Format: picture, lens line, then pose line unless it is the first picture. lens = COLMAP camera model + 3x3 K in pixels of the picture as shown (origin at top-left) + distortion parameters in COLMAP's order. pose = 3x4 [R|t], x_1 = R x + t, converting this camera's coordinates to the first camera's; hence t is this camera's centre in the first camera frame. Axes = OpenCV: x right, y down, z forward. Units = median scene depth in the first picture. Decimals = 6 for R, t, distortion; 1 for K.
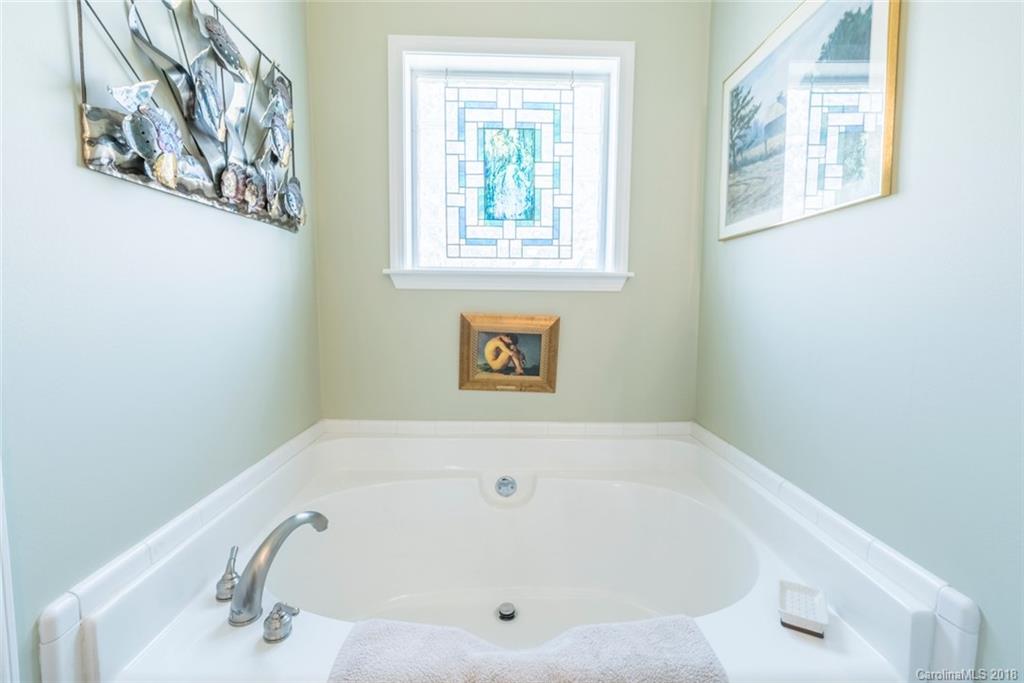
lens RADIAL K [[447.1, 0, 511.5], [0, 447.1, 332.2], [0, 0, 1]] dist [-0.000268, 0.000012]
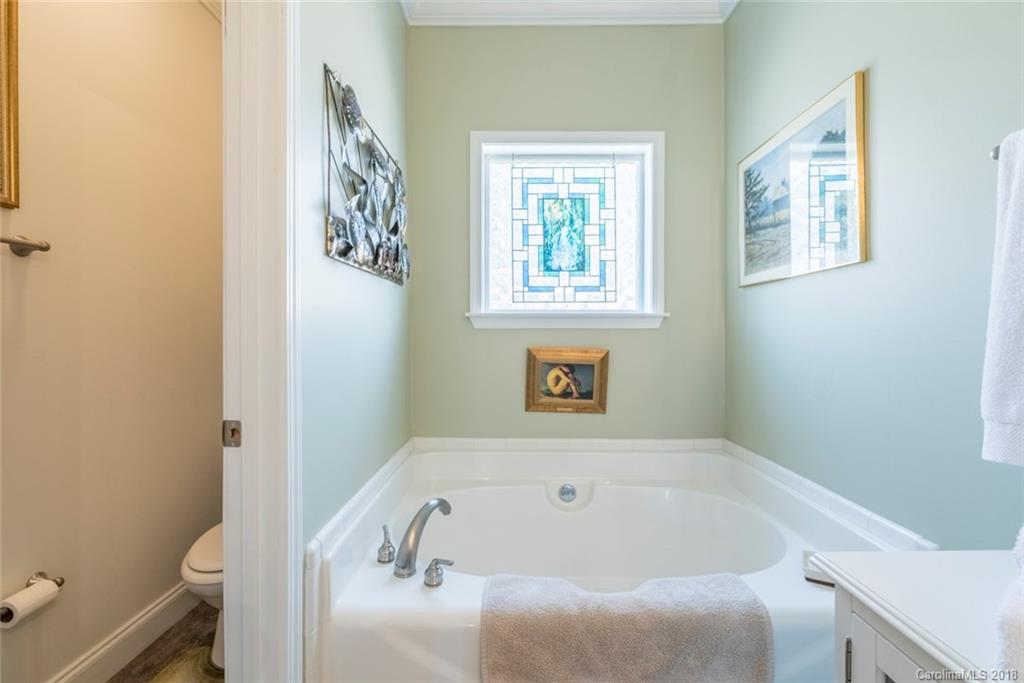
lens RADIAL K [[447.1, 0, 511.5], [0, 447.1, 332.2], [0, 0, 1]] dist [-0.000268, 0.000012]
pose [[0.999583, -0.009840, -0.027134, -0.120824], [0.007752, 0.997078, -0.075995, 0.007223], [0.027802, 0.075753, 0.996739, -0.215299]]
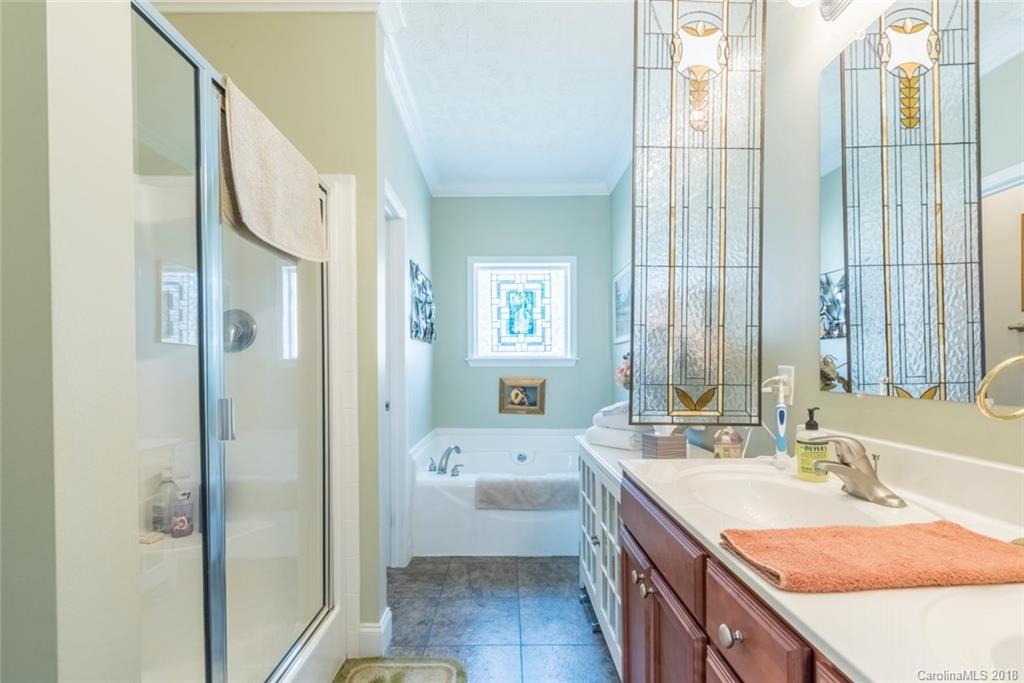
lens RADIAL K [[451.8, 0, 501.4], [0, 451.8, 373.3], [0, 0, 1]] dist [-0.000565, -0.000559]
pose [[0.999512, -0.012730, -0.028513, -0.042361], [0.010850, 0.997817, -0.065148, 0.078606], [0.029280, 0.064807, 0.997468, -1.175785]]
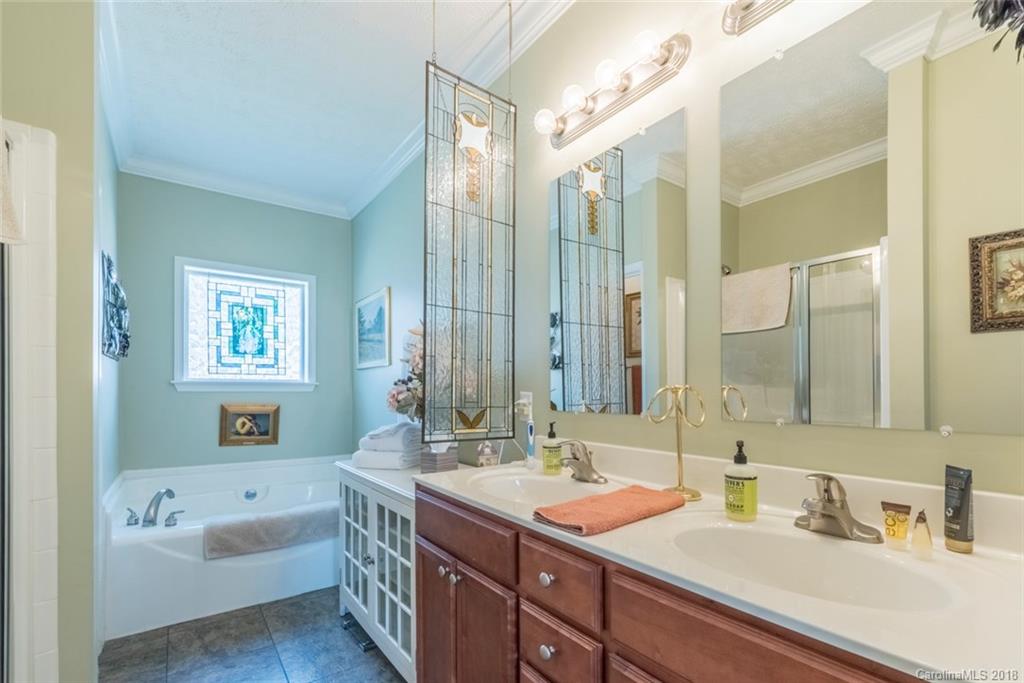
lens RADIAL K [[458.7, 0, 509.5], [0, 458.7, 391.4], [0, 0, 1]] dist [-0.001345, -0.000323]
pose [[0.820160, -0.008758, 0.572067, -0.215020], [0.052176, 0.996861, -0.059542, 0.079266], [-0.569750, 0.078682, 0.818043, -1.224003]]
